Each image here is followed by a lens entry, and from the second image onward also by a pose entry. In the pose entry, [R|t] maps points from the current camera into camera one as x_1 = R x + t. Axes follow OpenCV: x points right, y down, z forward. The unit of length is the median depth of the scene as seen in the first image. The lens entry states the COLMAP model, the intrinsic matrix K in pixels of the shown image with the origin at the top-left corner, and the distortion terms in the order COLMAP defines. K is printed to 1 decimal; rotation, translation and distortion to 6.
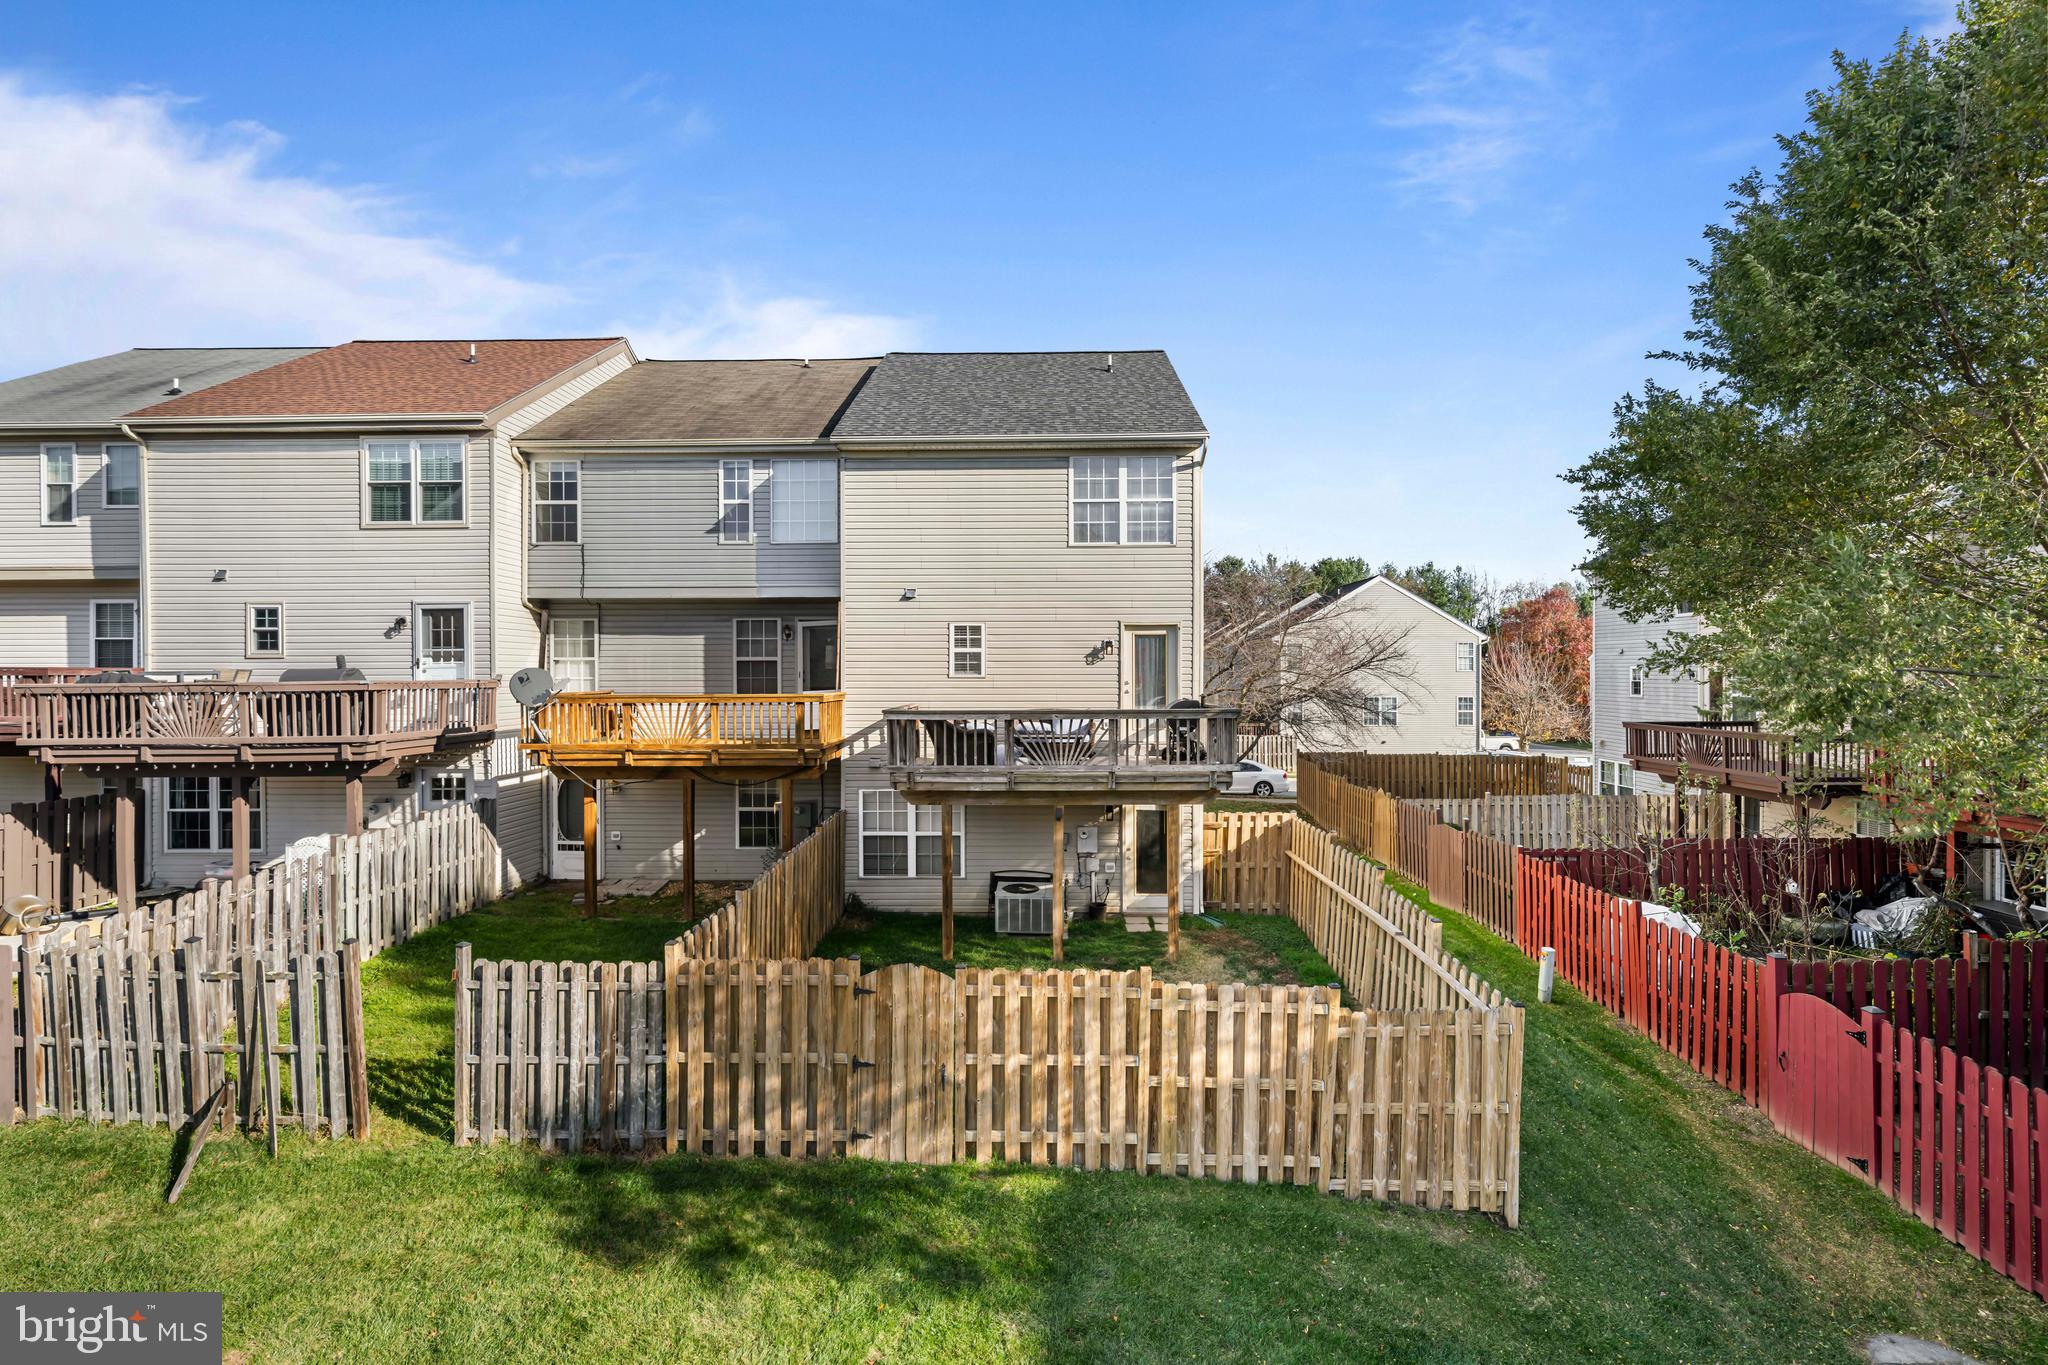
lens RADIAL K [[983.3, 0, 1034.0], [0, 983.3, 693.5], [0, 0, 1]] dist [0.001275, -0.000154]
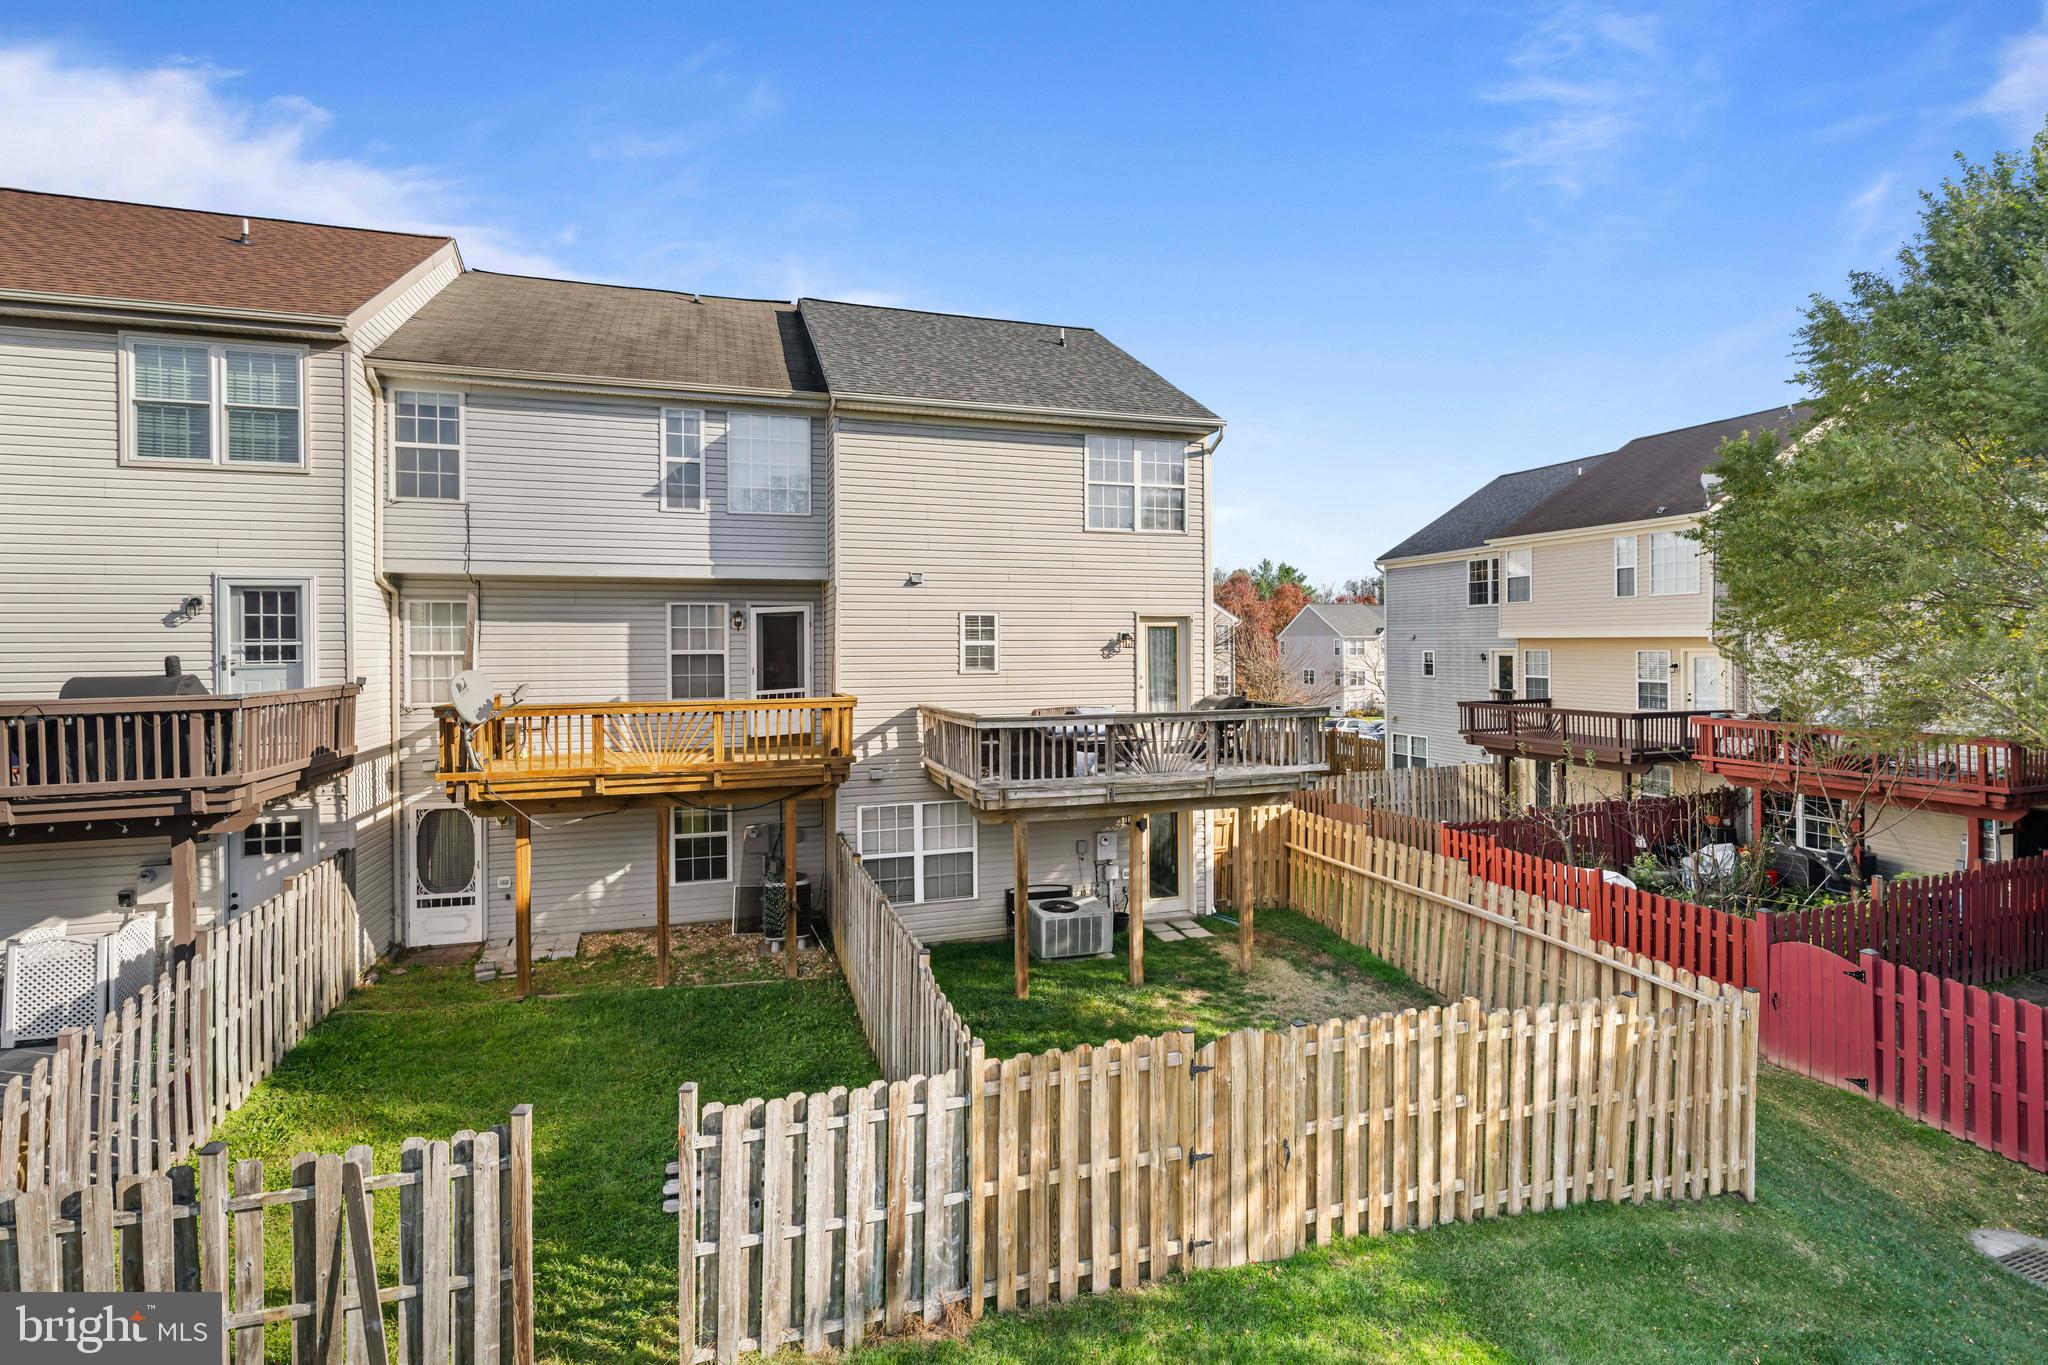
lens RADIAL K [[983.3, 0, 1022.8], [0, 983.3, 660.2], [0, 0, 1]] dist [0.001275, -0.000154]
pose [[0.939923, -0.007553, 0.341302, -0.338378], [0.010126, 0.999932, -0.005759, -0.023077], [-0.341235, 0.008869, 0.939936, 0.149306]]
